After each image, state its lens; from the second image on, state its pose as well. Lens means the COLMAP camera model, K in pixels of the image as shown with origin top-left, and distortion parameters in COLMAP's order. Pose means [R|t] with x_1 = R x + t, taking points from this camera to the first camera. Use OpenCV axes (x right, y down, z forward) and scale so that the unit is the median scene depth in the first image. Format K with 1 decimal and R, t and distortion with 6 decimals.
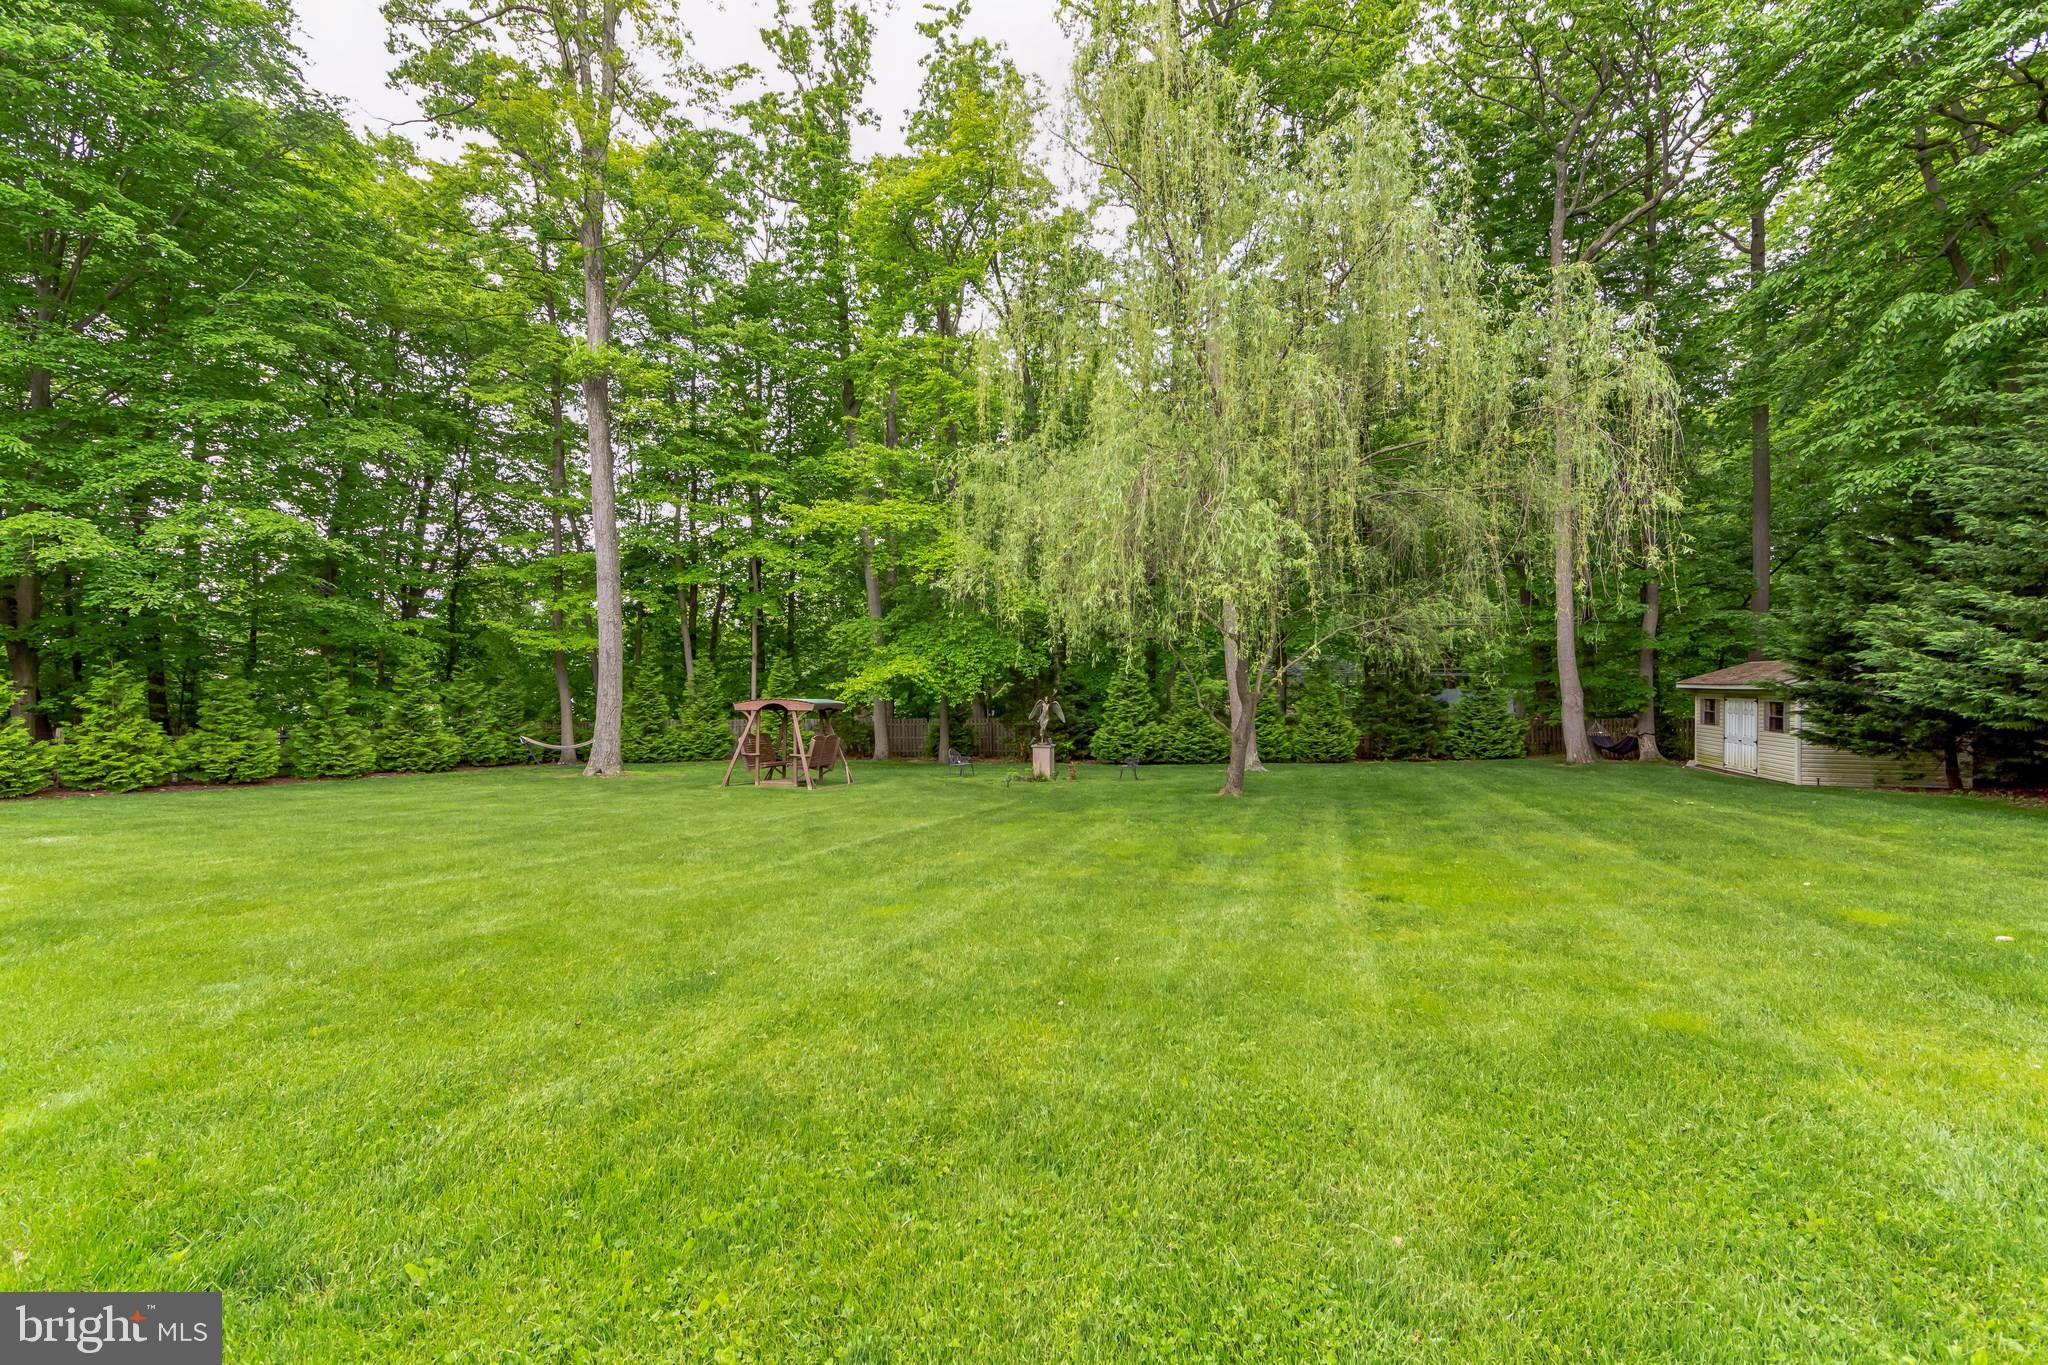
lens RADIAL K [[825.8, 0, 1024.5], [0, 825.8, 681.2], [0, 0, 1]] dist [0.000593, -0.000350]
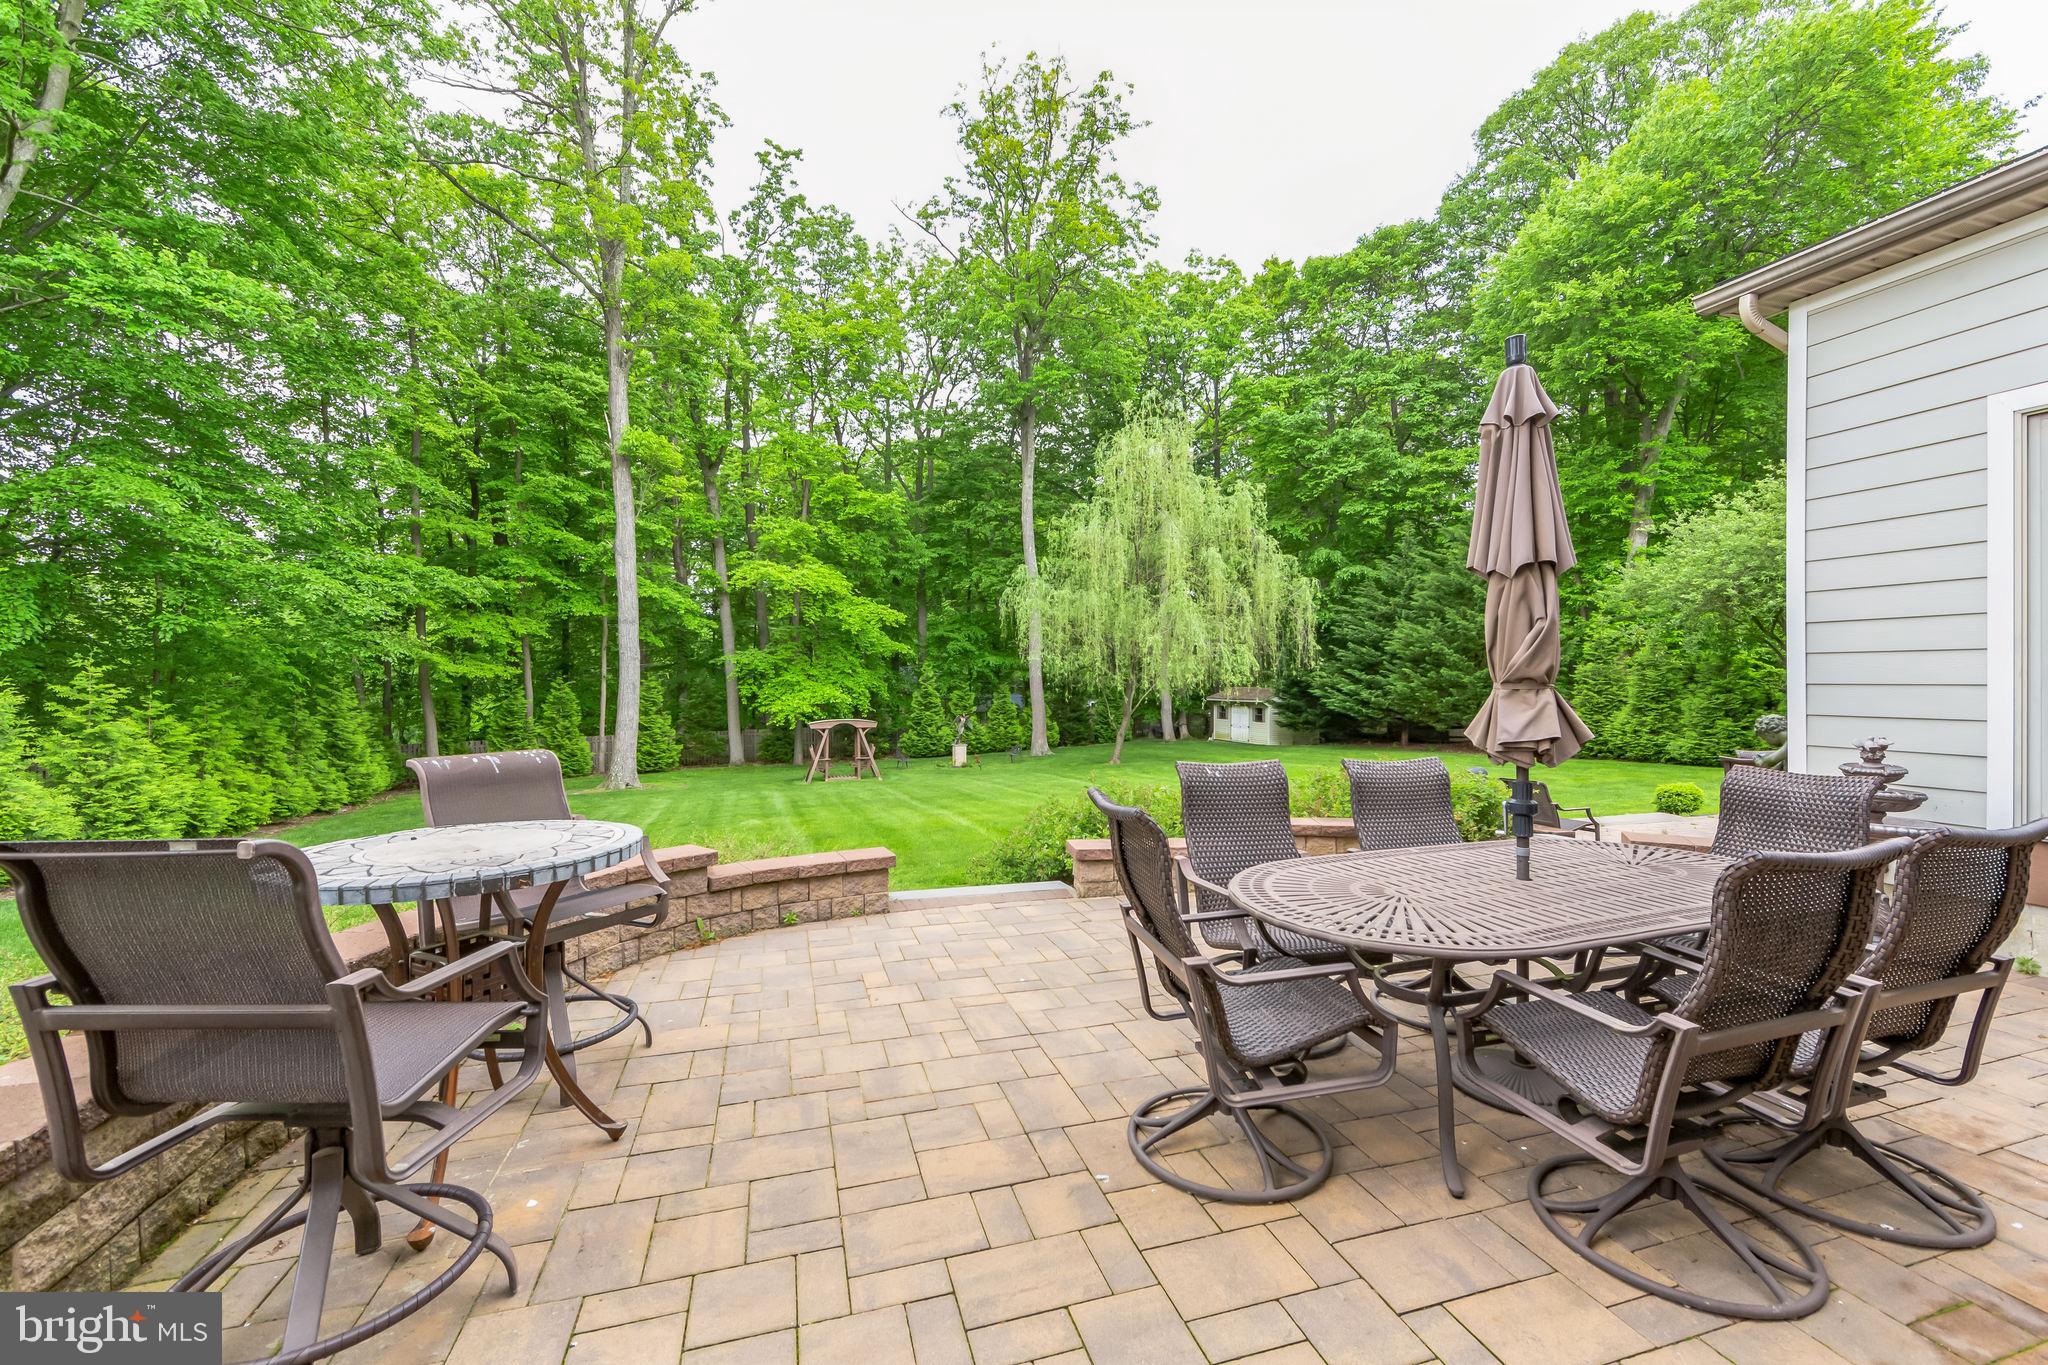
lens RADIAL K [[825.8, 0, 1027.1], [0, 825.8, 683.9], [0, 0, 1]] dist [0.000593, -0.000350]
pose [[0.783468, -0.002278, 0.621429, -0.925704], [-0.002172, 0.999977, 0.006404, -0.051462], [-0.621429, -0.006367, 0.783445, -0.320397]]
